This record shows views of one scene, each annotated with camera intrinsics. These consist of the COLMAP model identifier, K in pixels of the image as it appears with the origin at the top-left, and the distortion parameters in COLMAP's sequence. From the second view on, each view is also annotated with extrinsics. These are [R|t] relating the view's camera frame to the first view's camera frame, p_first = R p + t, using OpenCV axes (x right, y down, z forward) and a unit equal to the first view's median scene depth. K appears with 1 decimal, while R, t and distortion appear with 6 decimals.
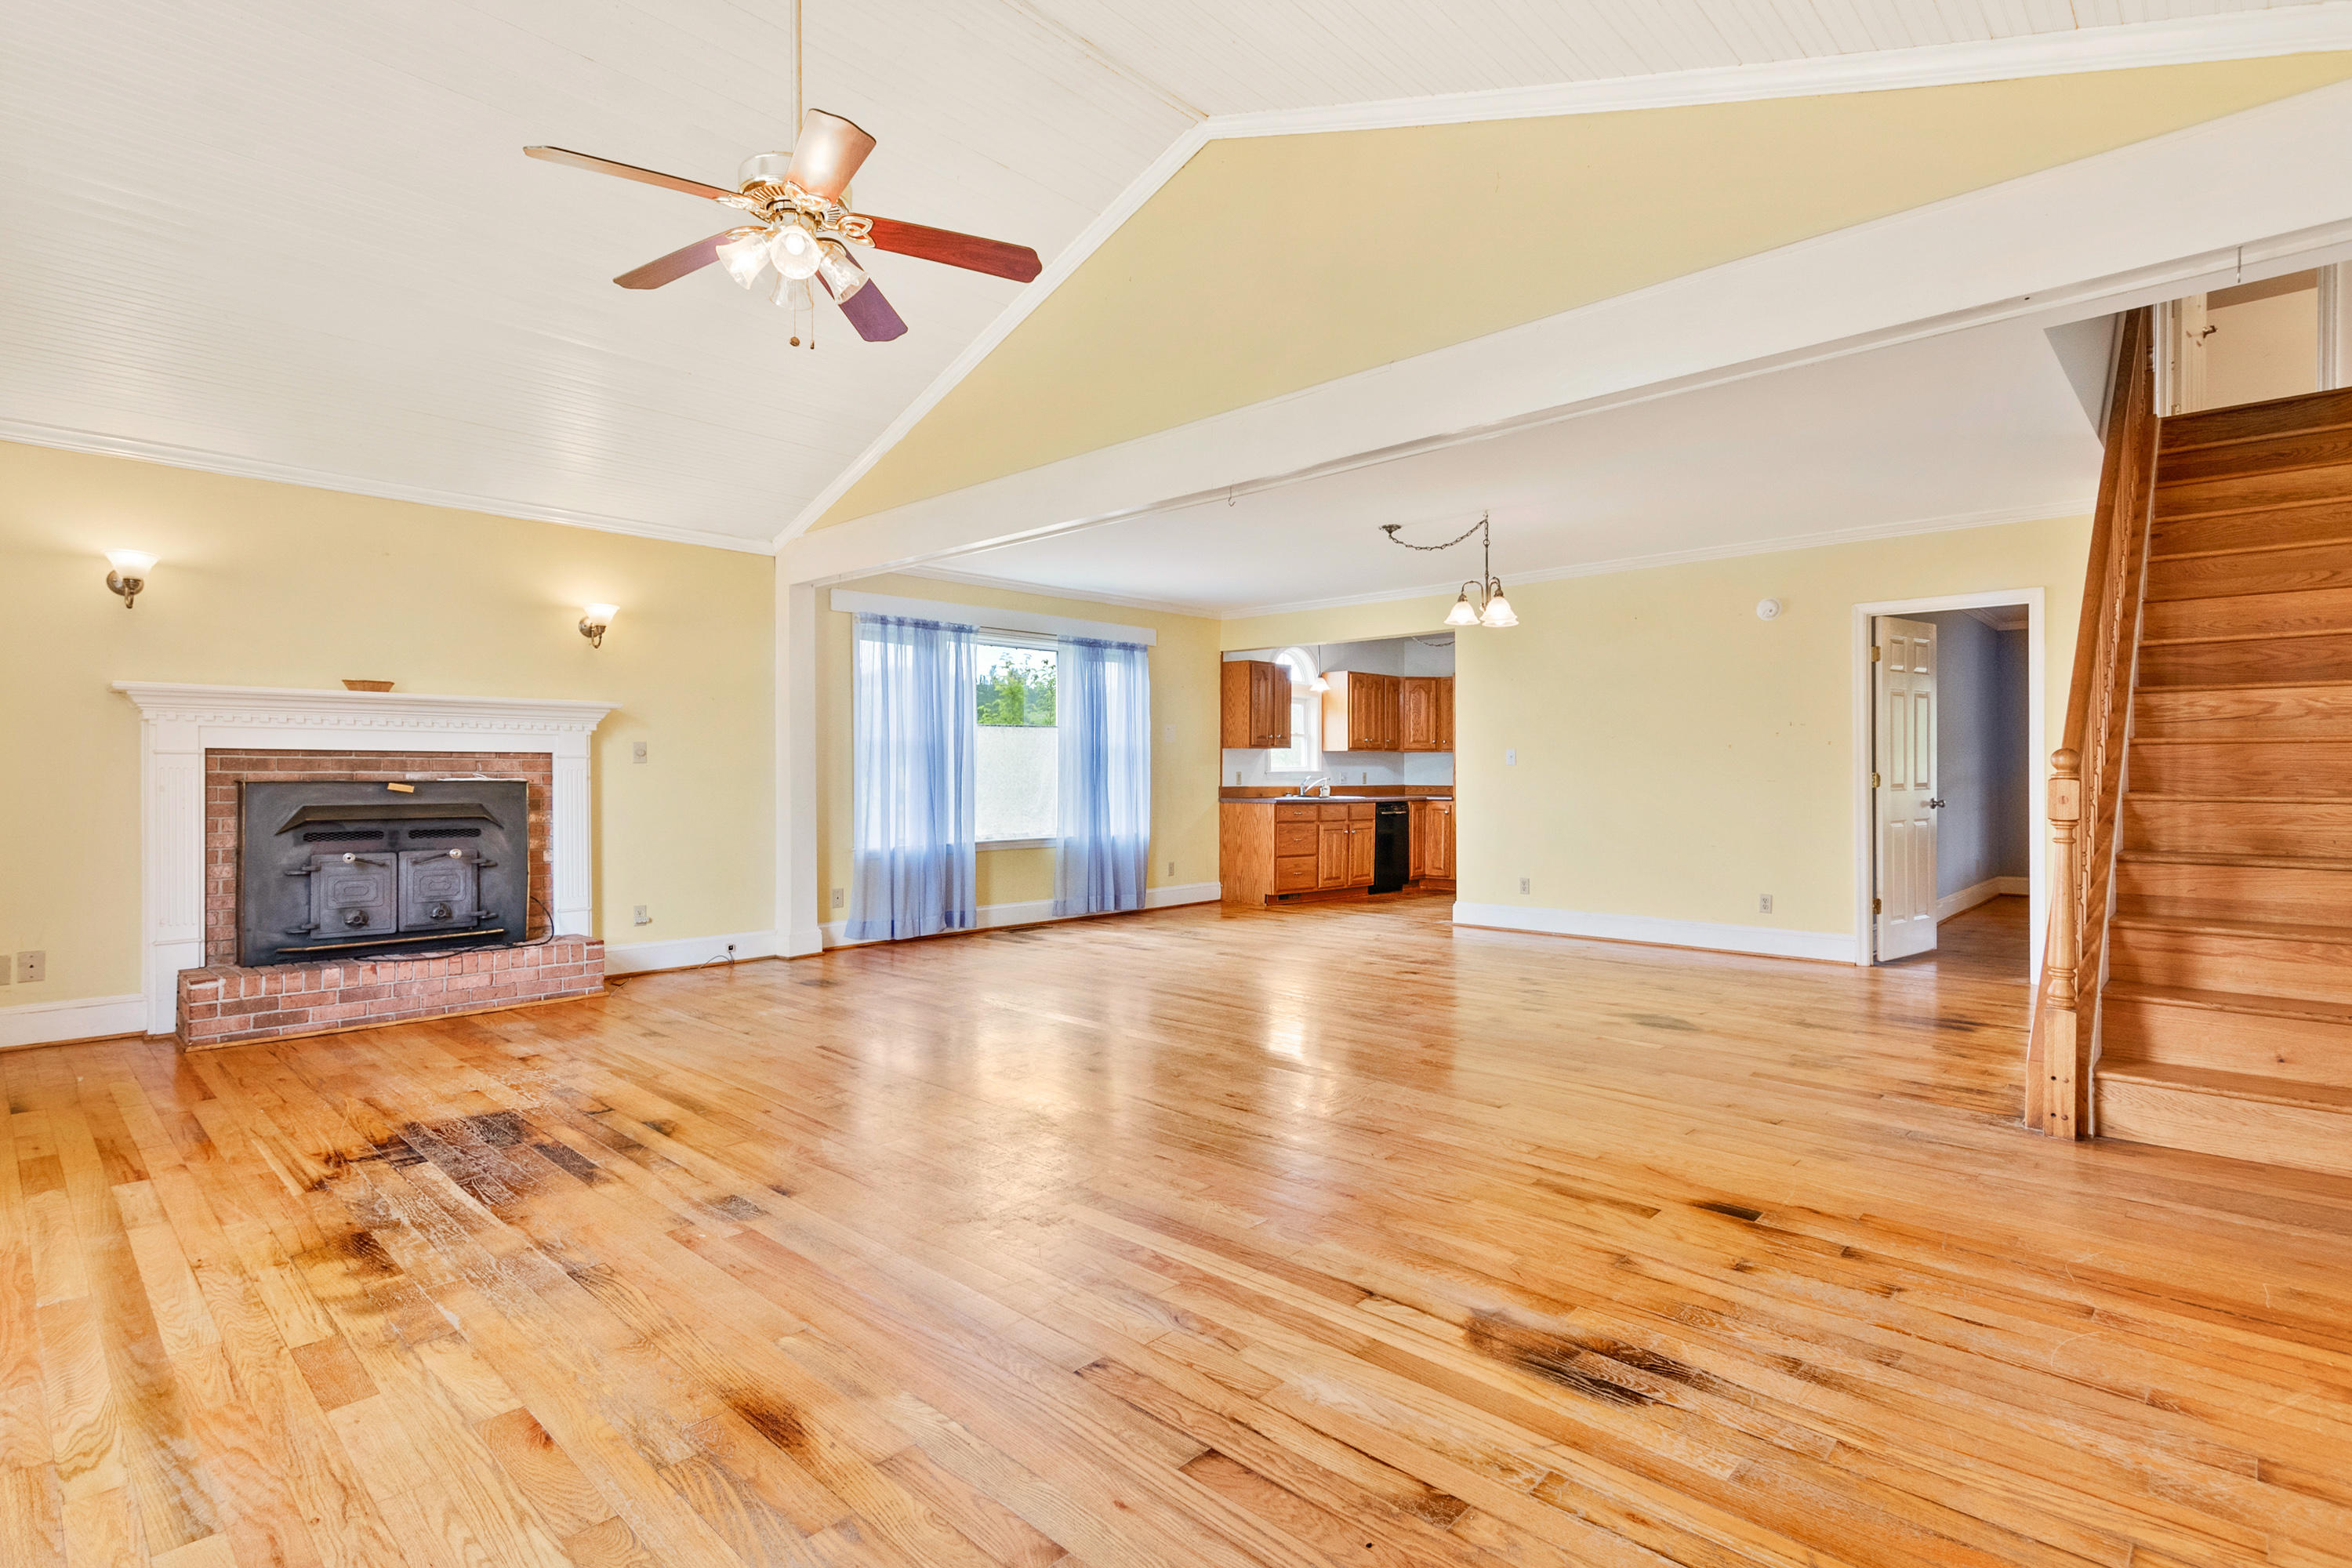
lens RADIAL K [[1140.4, 0, 1167.4], [0, 1140.4, 775.1], [0, 0, 1]] dist [-0.000710, 0.003348]
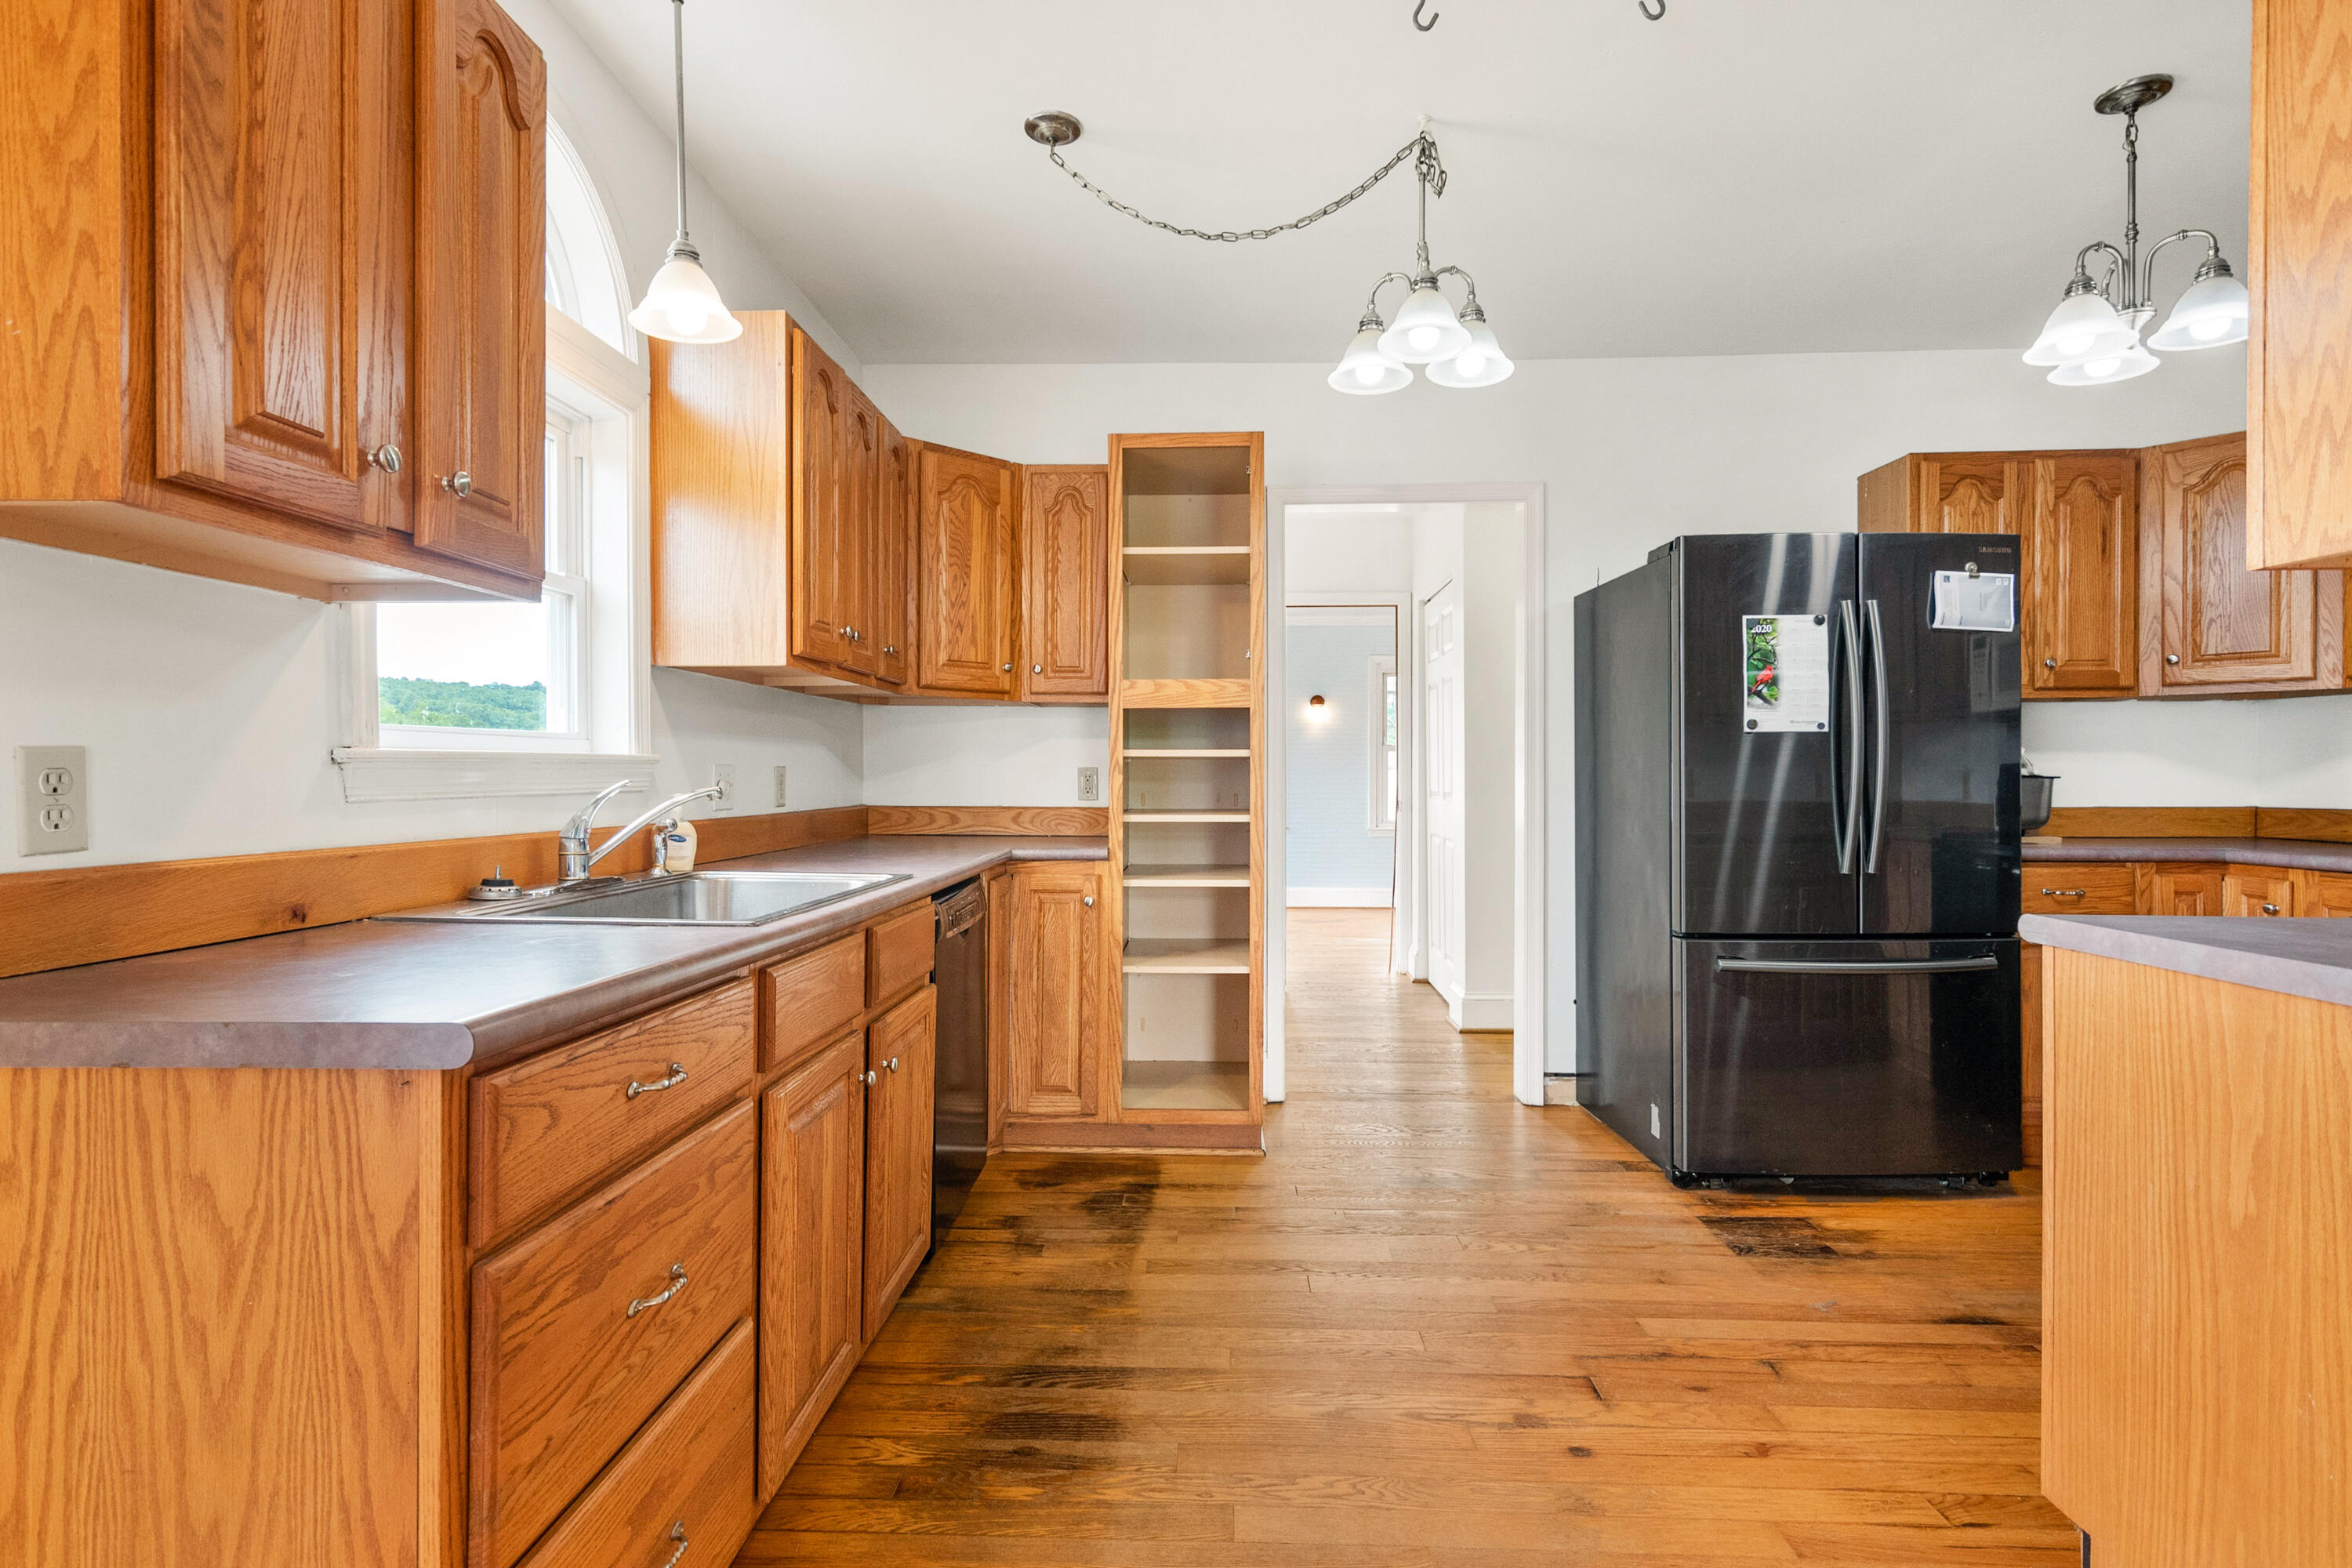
lens RADIAL K [[1140.4, 0, 1166.1], [0, 1140.4, 777.7], [0, 0, 1]] dist [-0.000710, 0.003348]
pose [[0.757548, -0.002531, 0.652775, 0.121926], [0.001889, 0.999997, 0.001685, 0.000639], [-0.652777, -0.000044, 0.757550, 1.403731]]
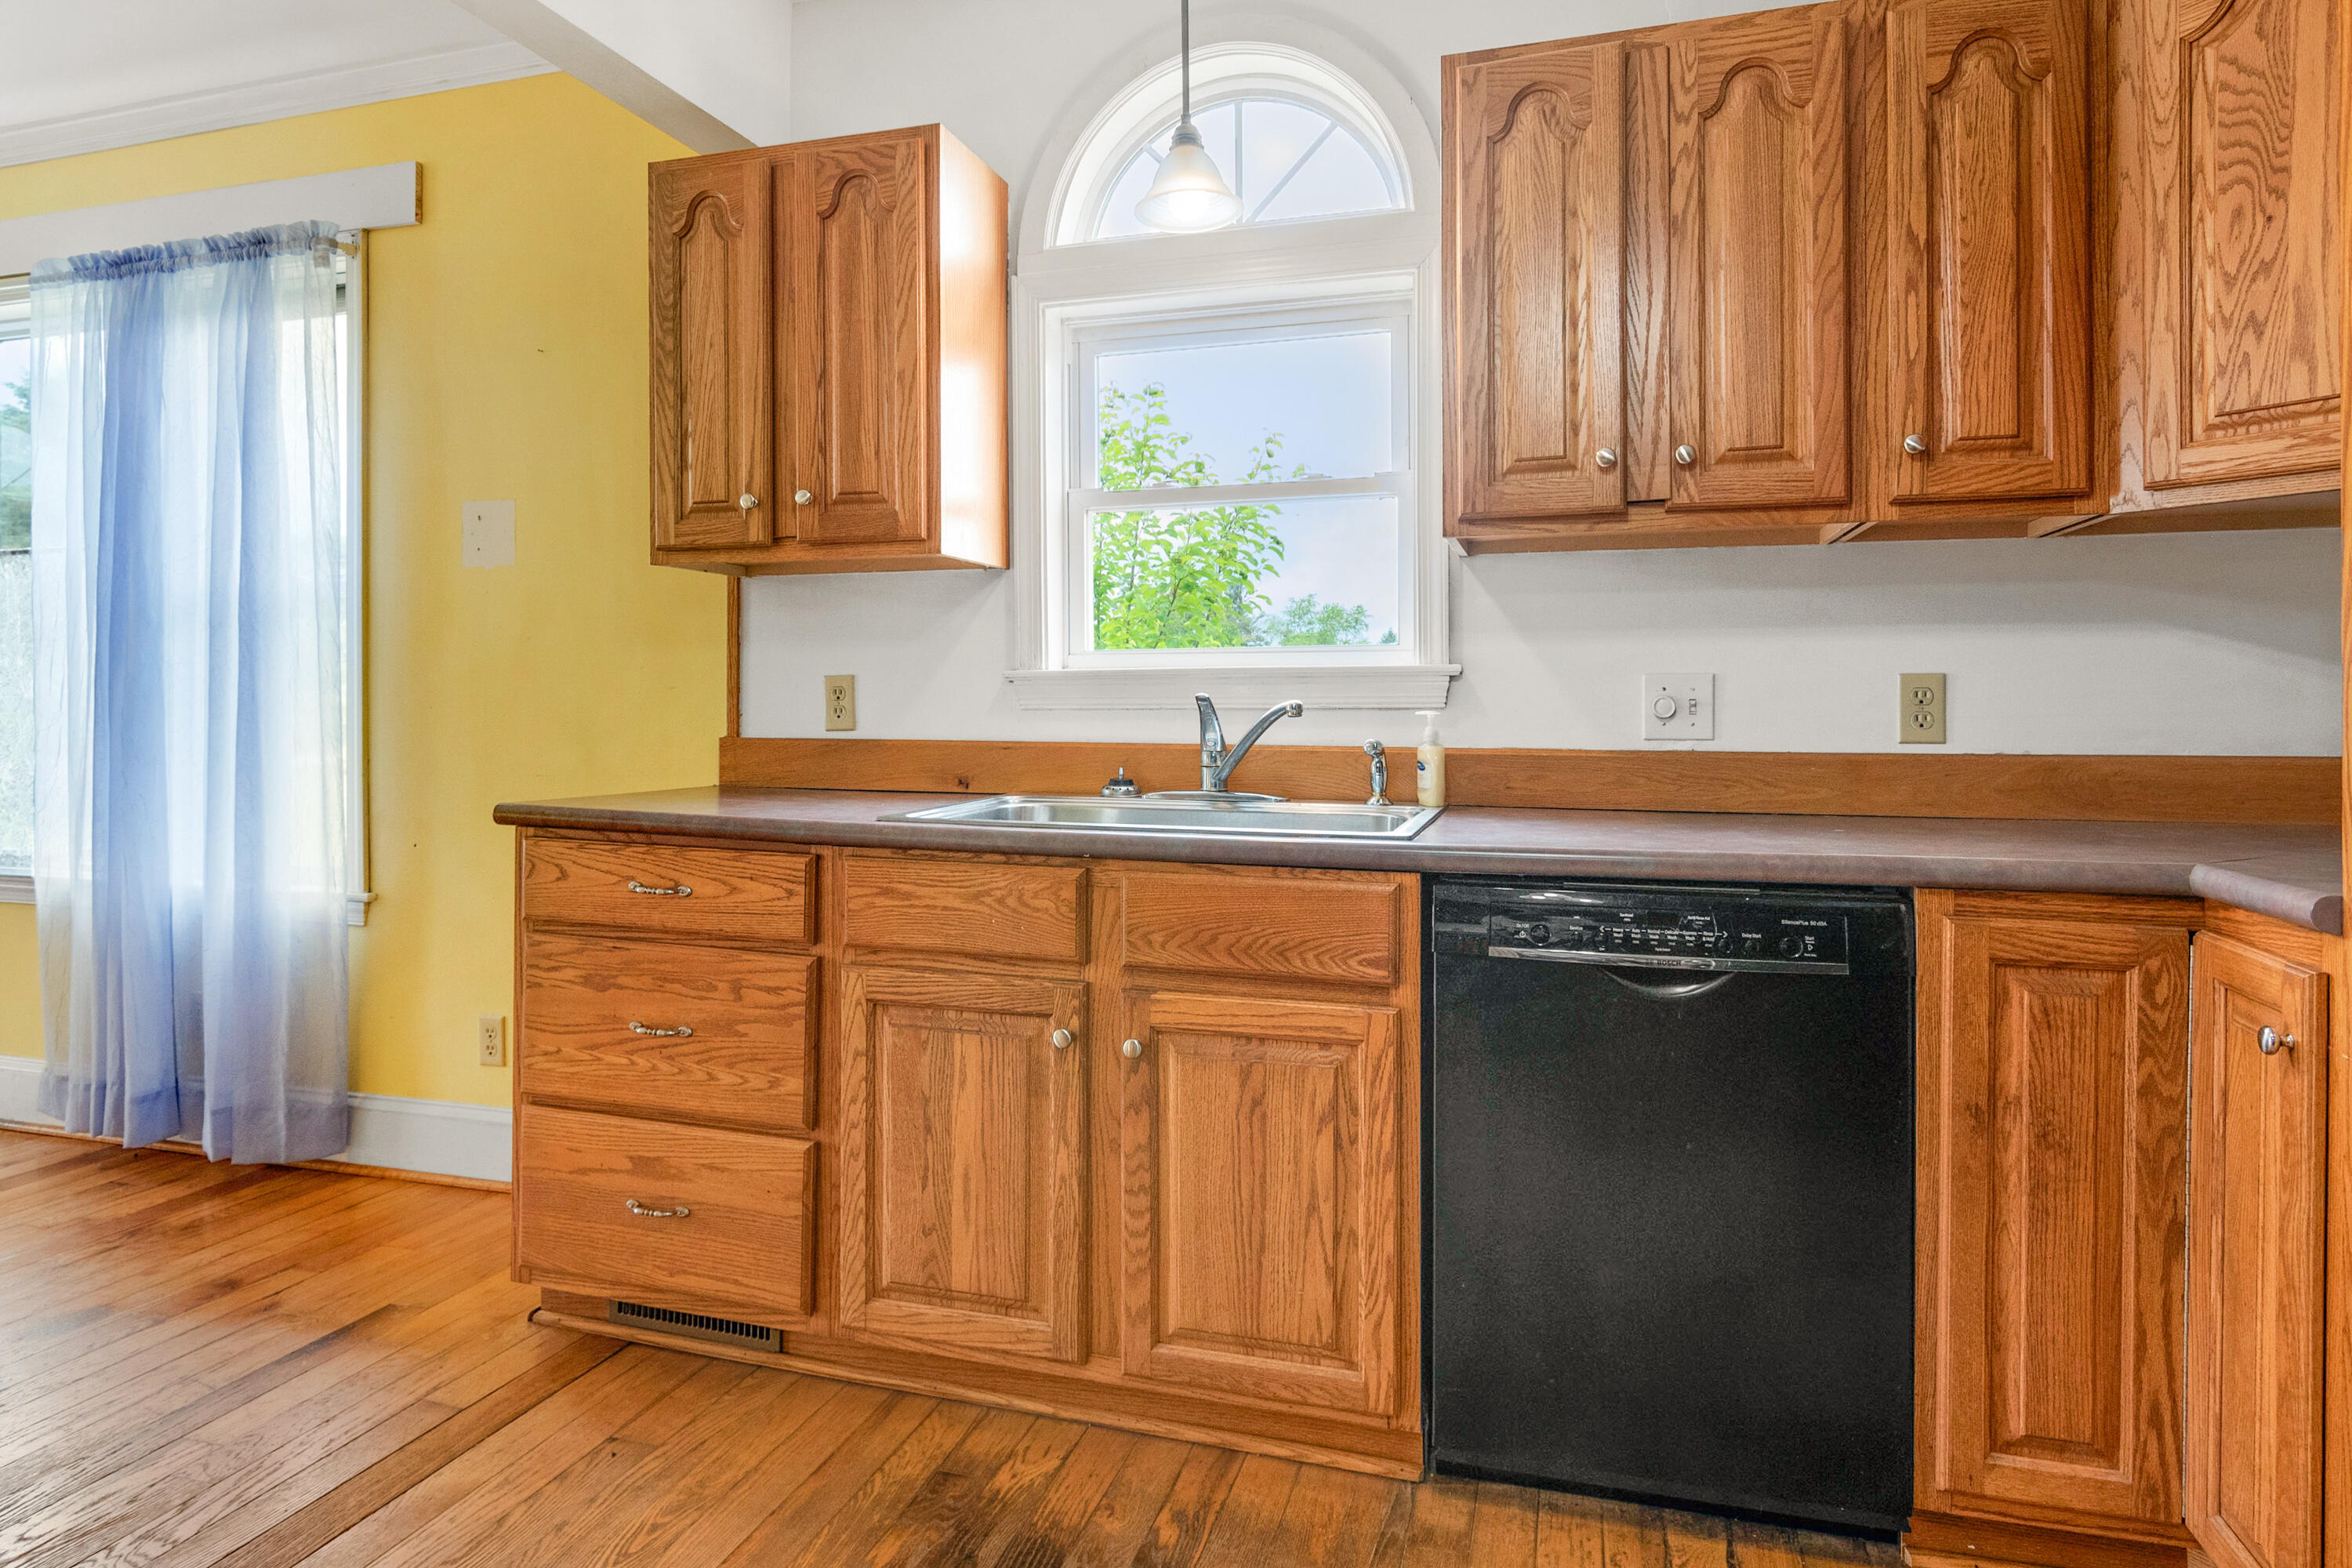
lens RADIAL K [[1402.0, 0, 1175.1], [0, 1402.0, 701.8], [0, 0, 1]] dist [0.000494, 0.002818]
pose [[0.440207, -0.002058, -0.897894, 0.581006], [-0.002068, 0.999992, -0.003306, 0.005454], [0.897894, 0.003312, 0.440200, 1.574718]]
